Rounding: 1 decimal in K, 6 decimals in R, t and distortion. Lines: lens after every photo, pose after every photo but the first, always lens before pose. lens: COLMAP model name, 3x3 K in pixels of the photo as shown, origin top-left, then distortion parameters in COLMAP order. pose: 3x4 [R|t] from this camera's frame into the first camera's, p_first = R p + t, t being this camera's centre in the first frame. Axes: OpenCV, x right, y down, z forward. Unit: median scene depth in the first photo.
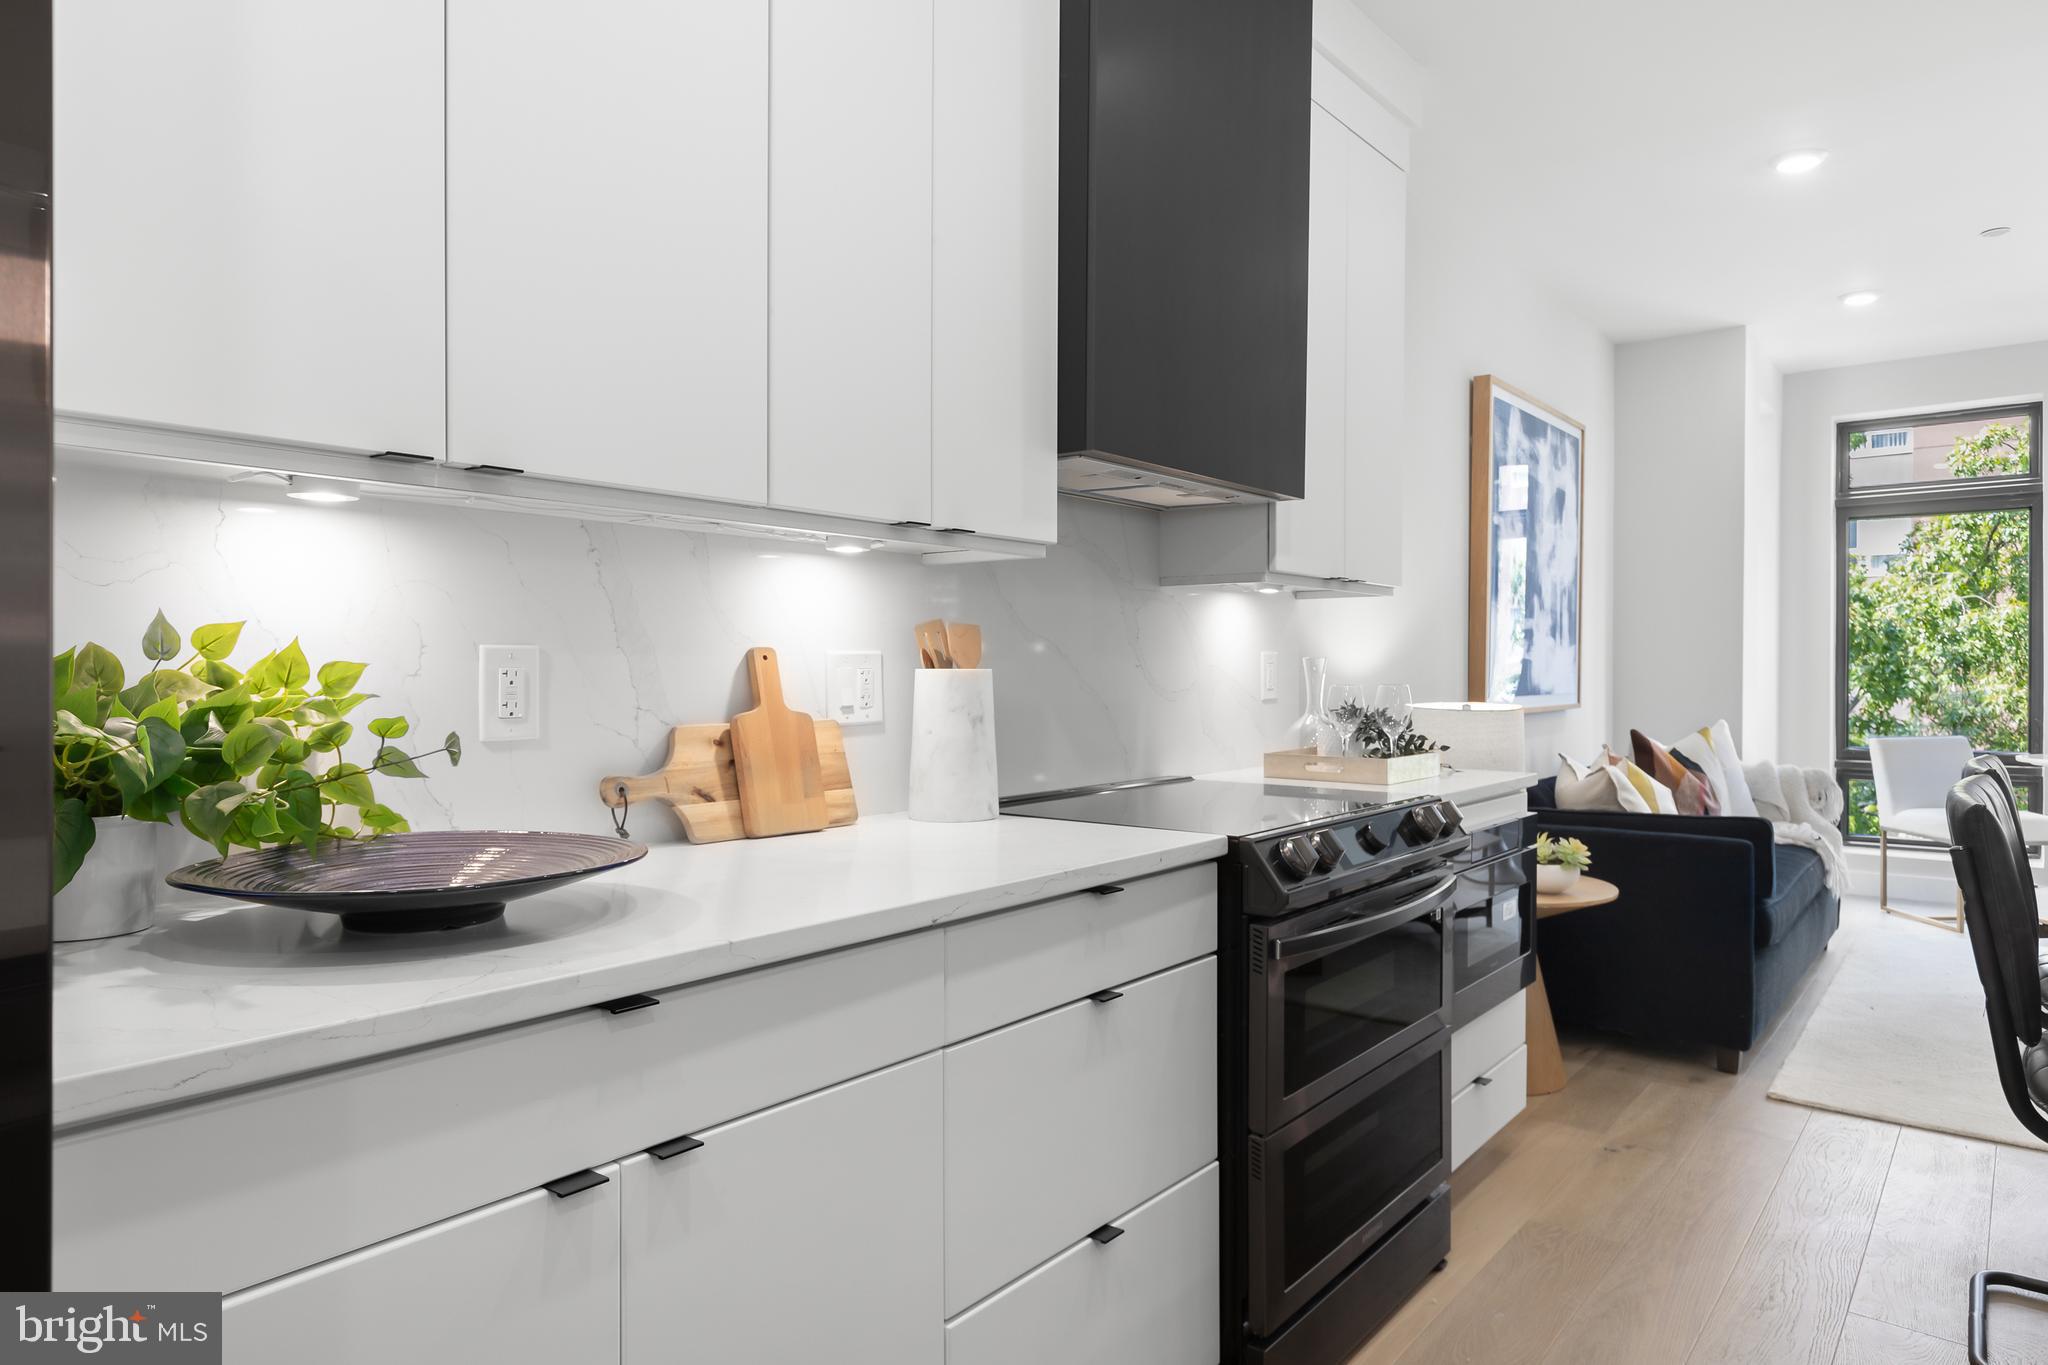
lens RADIAL K [[1227.0, 0, 1024.0], [0, 1227.0, 682.5], [0, 0, 1]] dist [-0.004627, -0.000414]
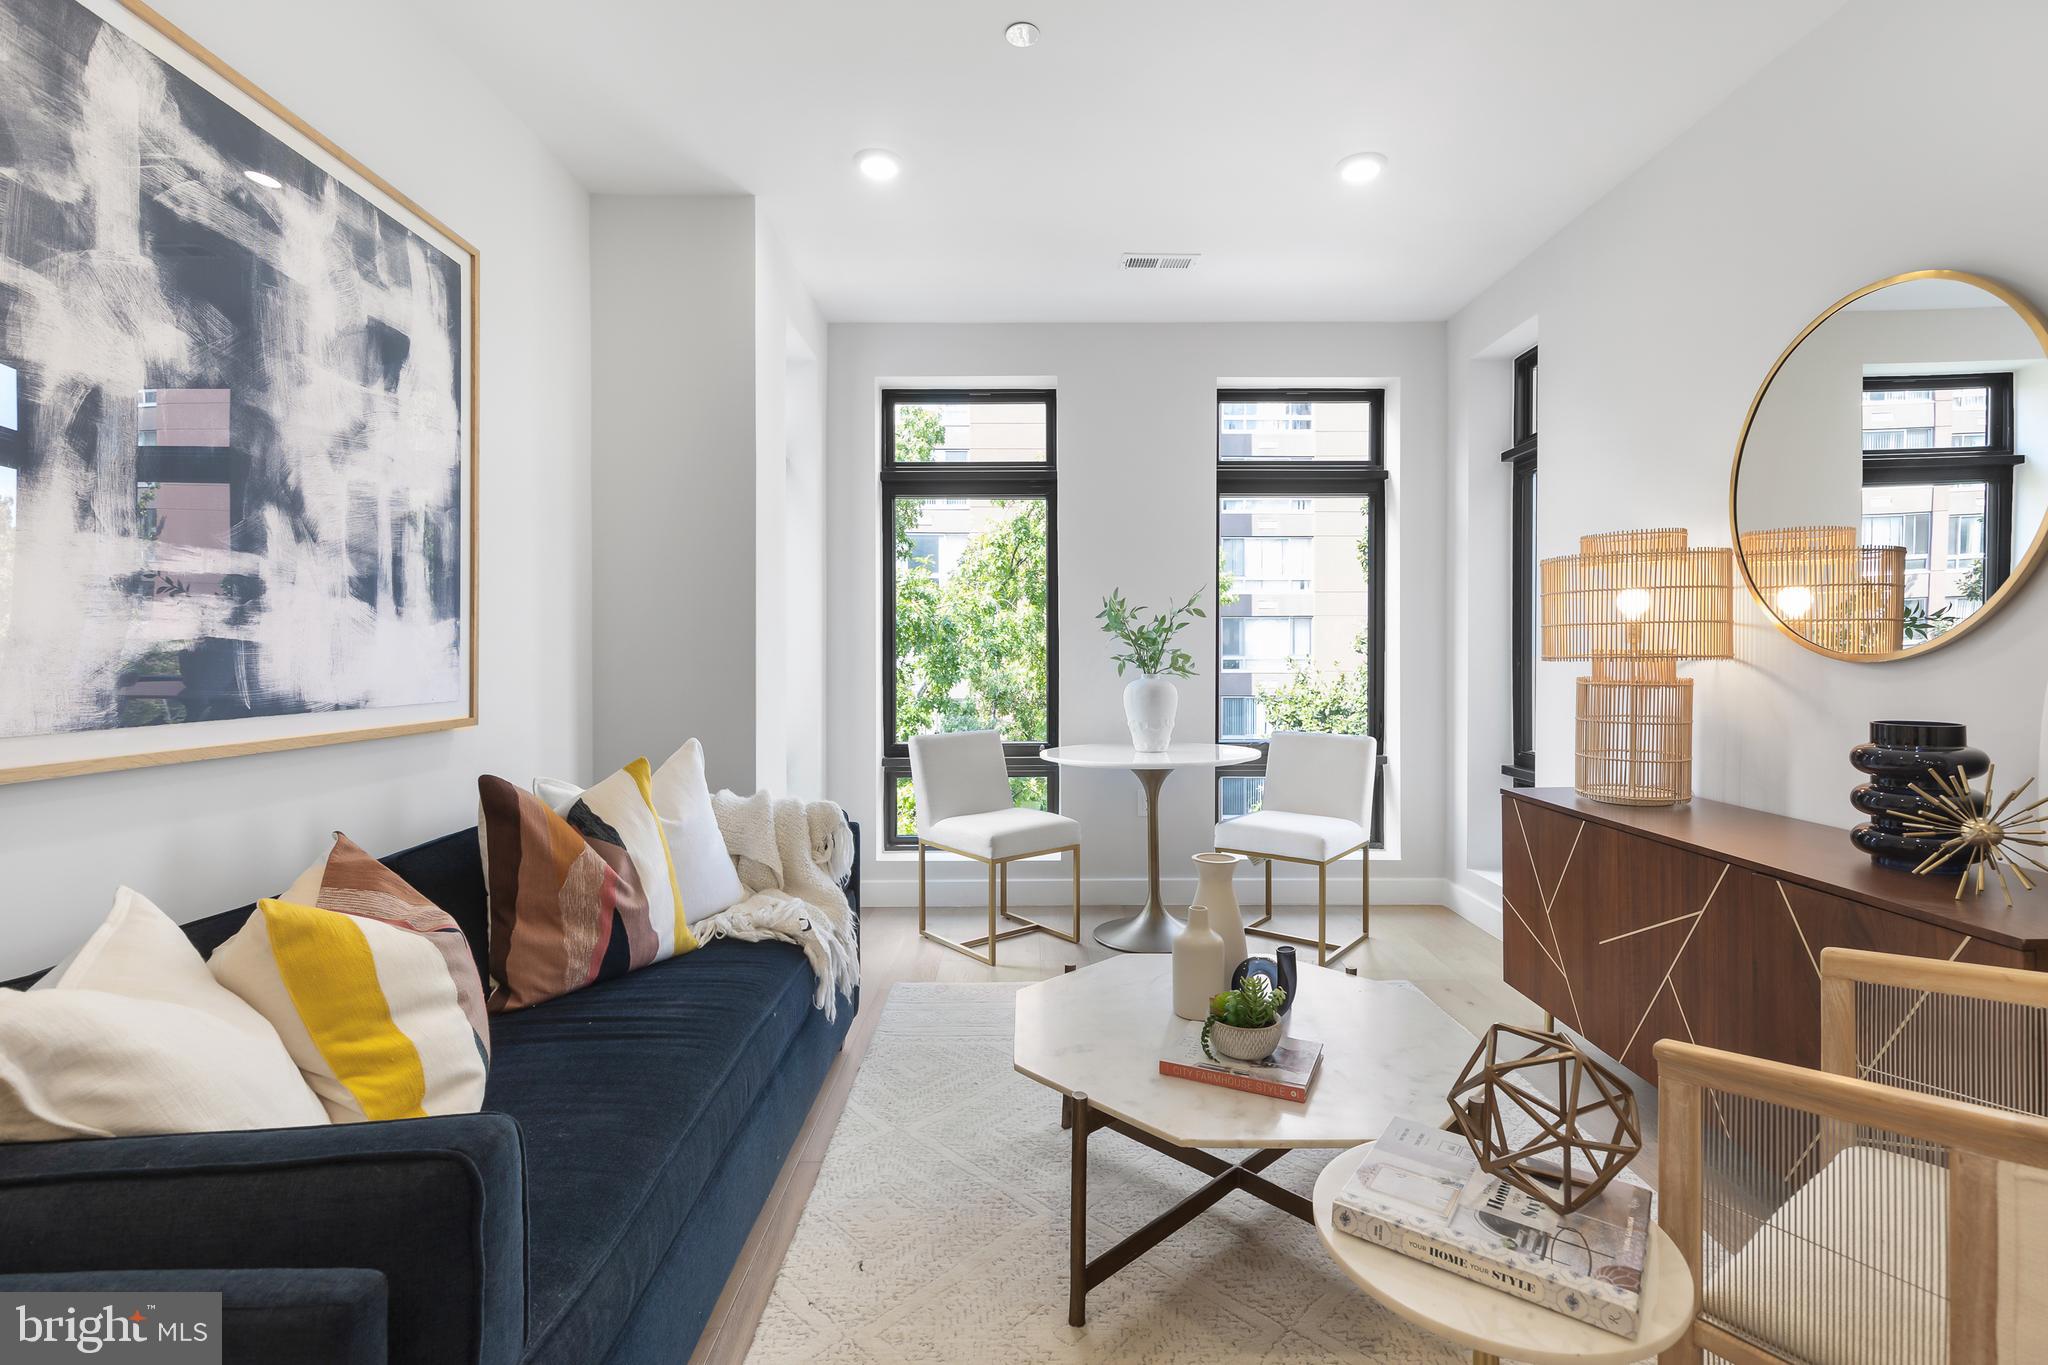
lens RADIAL K [[938.0, 0, 1036.6], [0, 938.0, 664.5], [0, 0, 1]] dist [0.010811, -0.000490]
pose [[0.768587, -0.005549, 0.639721, 0.306337], [0.007466, 0.999972, -0.000297, -0.005234], [-0.639702, 0.005004, 0.768607, 0.392581]]
